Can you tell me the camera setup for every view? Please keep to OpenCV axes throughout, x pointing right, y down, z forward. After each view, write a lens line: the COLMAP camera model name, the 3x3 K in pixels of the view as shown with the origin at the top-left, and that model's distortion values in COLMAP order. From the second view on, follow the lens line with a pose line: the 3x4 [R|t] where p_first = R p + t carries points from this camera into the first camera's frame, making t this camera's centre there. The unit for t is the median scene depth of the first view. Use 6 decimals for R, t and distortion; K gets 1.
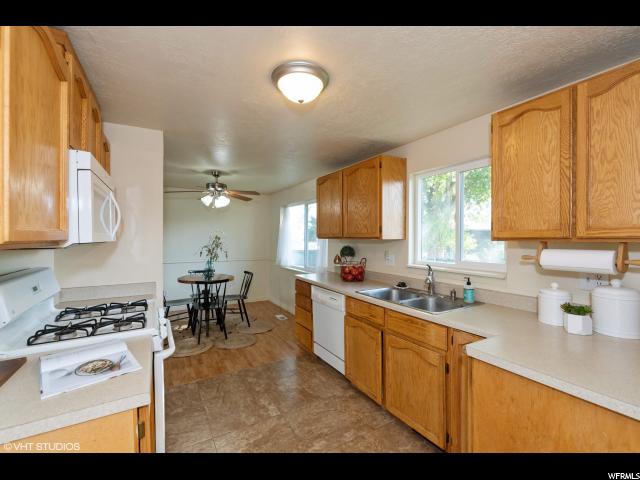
lens RADIAL K [[280.4, 0, 320.0], [0, 280.4, 240.0], [0, 0, 1]] dist [-0.000874, -0.000187]
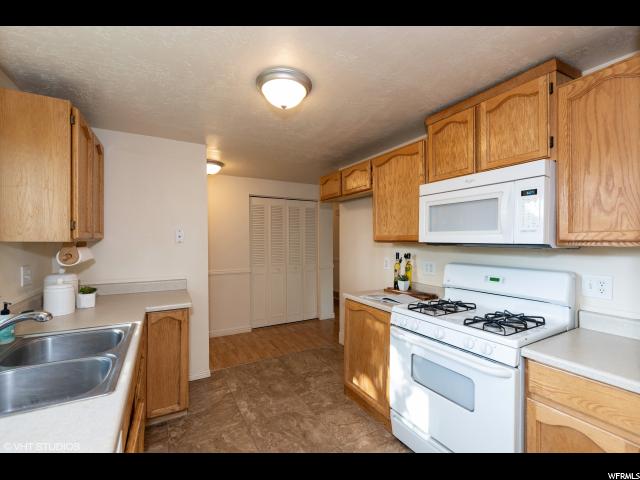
lens RADIAL K [[280.4, 0, 320.0], [0, 280.4, 240.0], [0, 0, 1]] dist [-0.000874, -0.000187]
pose [[-0.999922, -0.011549, 0.004844, -0.131043], [-0.011480, 0.999837, 0.013947, -0.015453], [-0.005005, 0.013890, -0.999891, 1.251788]]
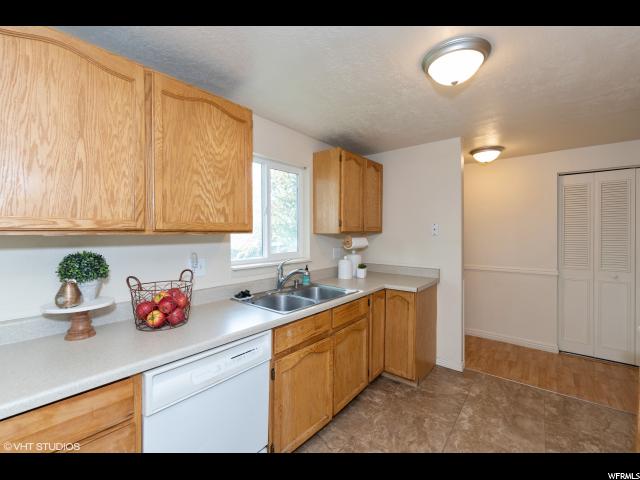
lens RADIAL K [[283.1, 0, 318.3], [0, 283.1, 233.8], [0, 0, 1]] dist [-0.000455, -0.000162]
pose [[-0.352030, -0.013159, 0.935896, -0.482751], [0.005211, 0.999858, 0.016018, -0.012518], [-0.935974, 0.010516, -0.351912, 1.076407]]
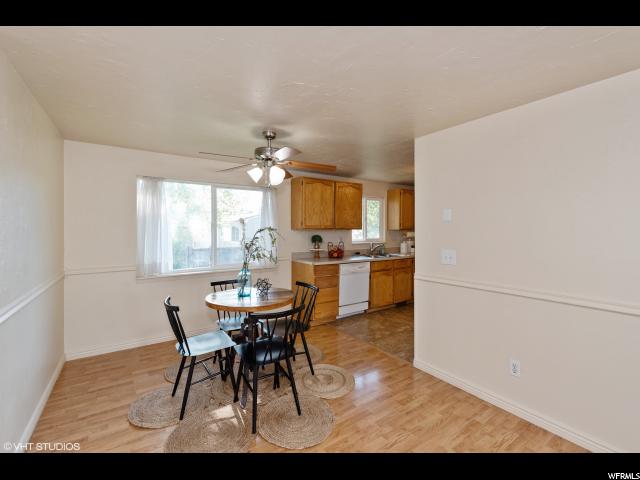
lens RADIAL K [[275.8, 0, 319.0], [0, 275.8, 228.3], [0, 0, 1]] dist [-0.000667, -0.000053]
pose [[-0.070168, -0.009994, 0.997485, -1.553475], [0.003948, 0.999939, 0.010296, -0.030231], [-0.997527, 0.004660, -0.070125, 1.389412]]
